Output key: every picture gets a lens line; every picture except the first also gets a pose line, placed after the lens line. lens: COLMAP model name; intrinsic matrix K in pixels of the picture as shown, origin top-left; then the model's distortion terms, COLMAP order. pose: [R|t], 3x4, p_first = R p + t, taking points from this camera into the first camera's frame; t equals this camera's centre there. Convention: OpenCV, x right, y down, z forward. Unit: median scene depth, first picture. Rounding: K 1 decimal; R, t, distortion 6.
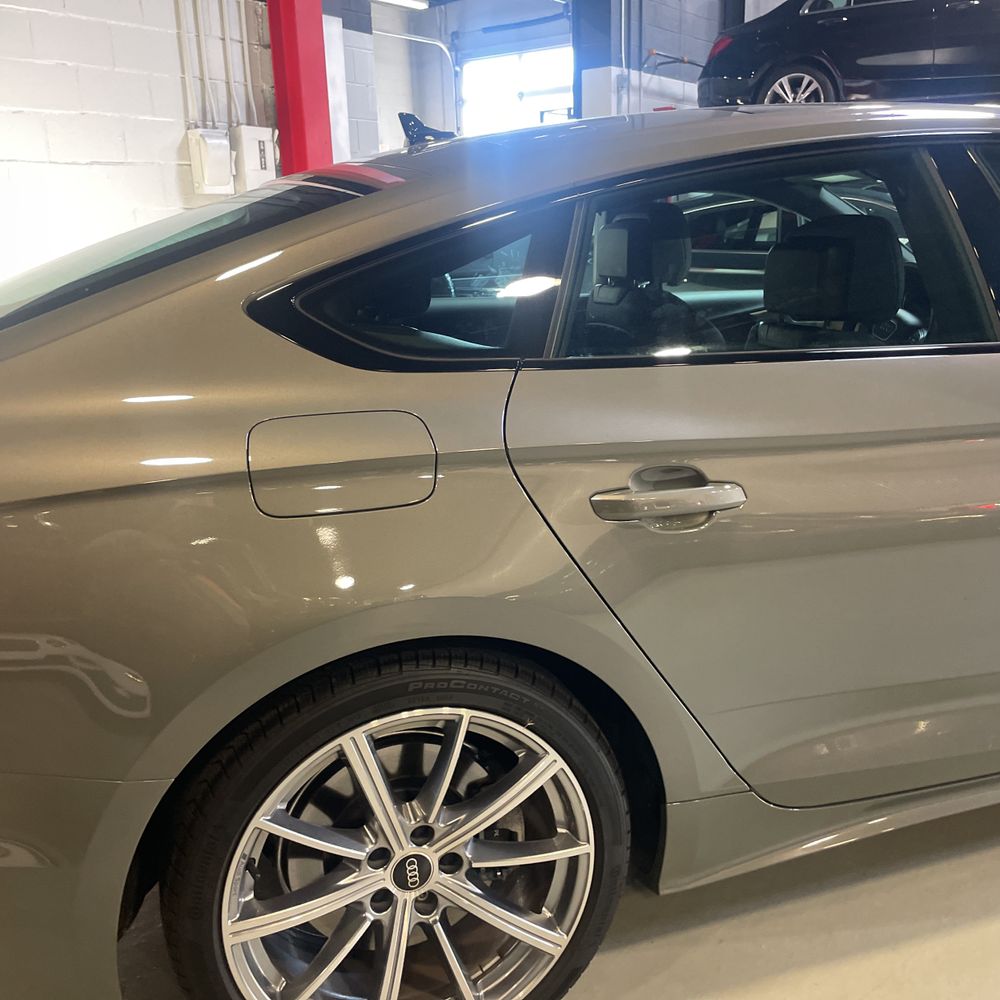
lens RADIAL K [[1020.7, 0, 474.0], [0, 1020.7, 496.9], [0, 0, 1]] dist [0.080092, -0.108042]
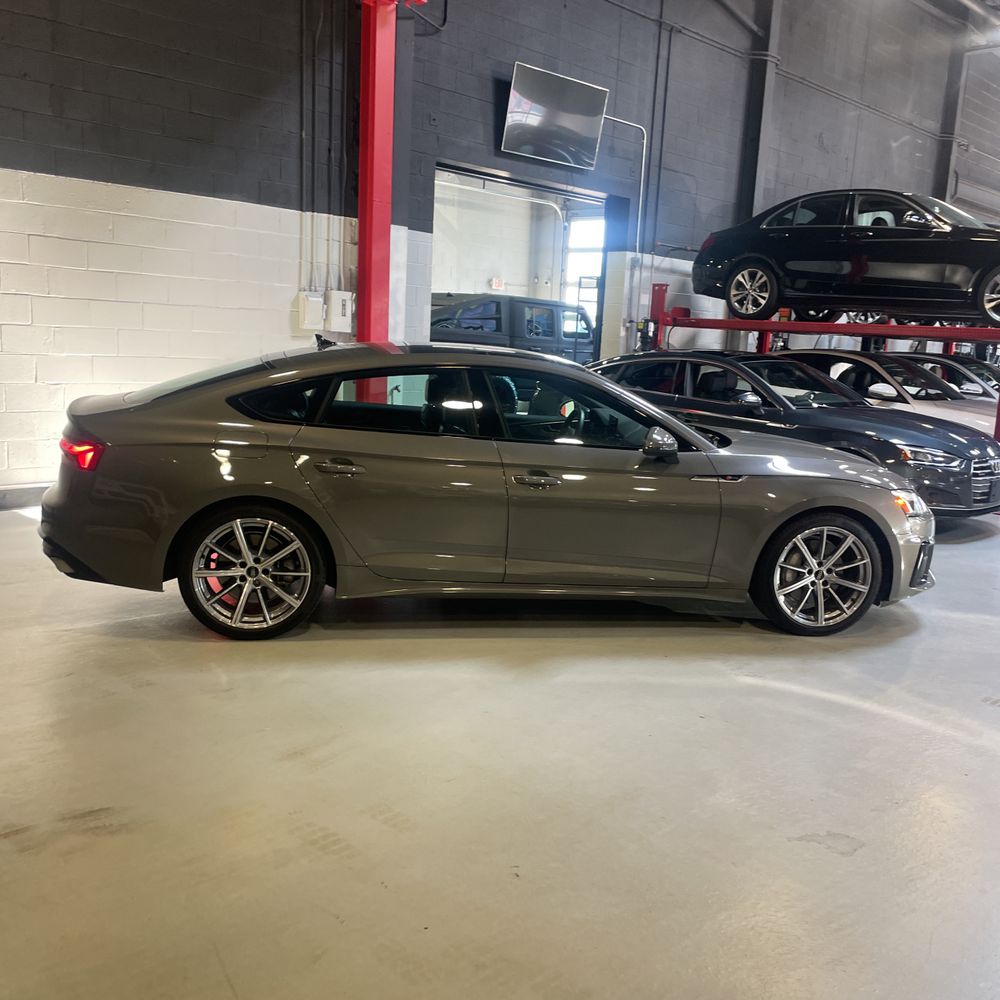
lens RADIAL K [[997.5, 0, 497.1], [0, 997.5, 499.2], [0, 0, 1]] dist [0.080023, -0.109323]
pose [[0.986300, 0.106280, -0.126158, 1.084030], [-0.117468, 0.989449, -0.084809, 0.310978], [0.115814, 0.098466, 0.988378, -2.094243]]
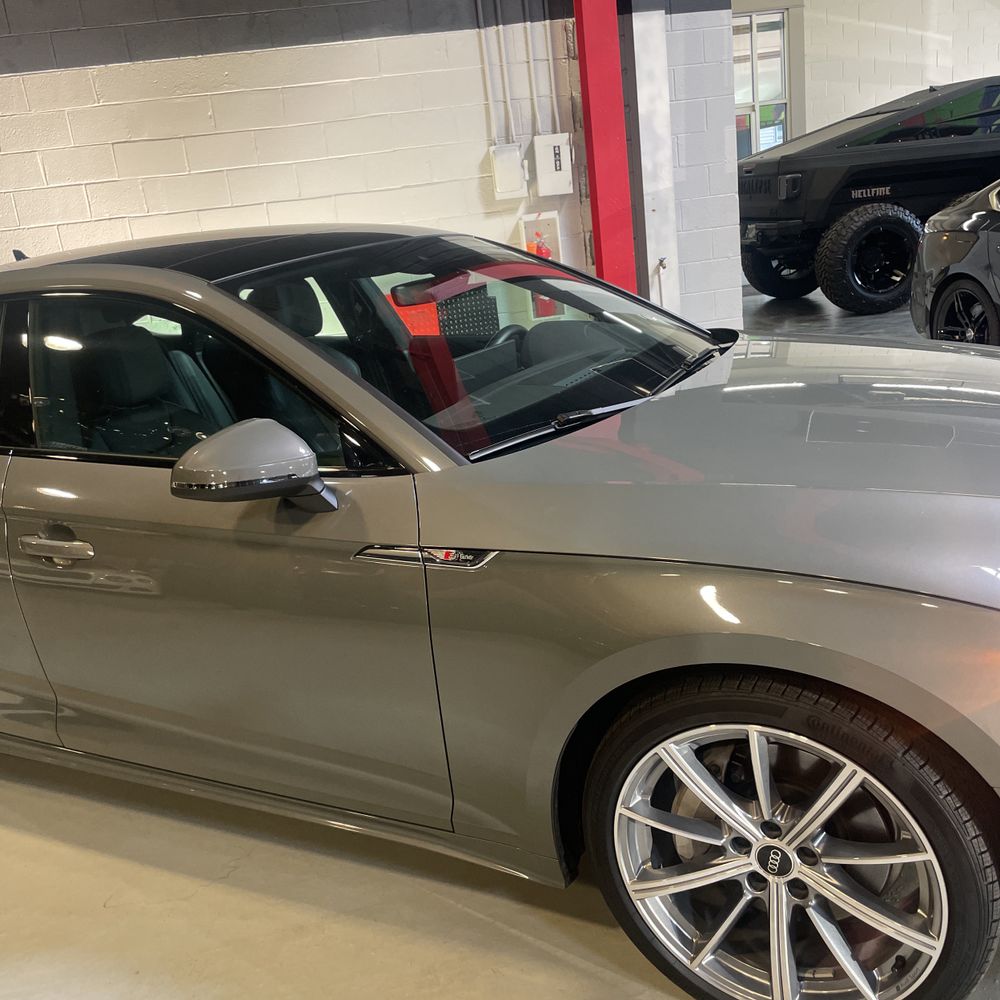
lens RADIAL K [[997.5, 0, 497.1], [0, 997.5, 499.2], [0, 0, 1]] dist [0.080023, -0.109323]
pose [[0.716909, 0.151763, -0.680448, 2.261257], [-0.090955, 0.988037, 0.124536, -0.362345], [0.691208, -0.027391, 0.722136, 0.546510]]
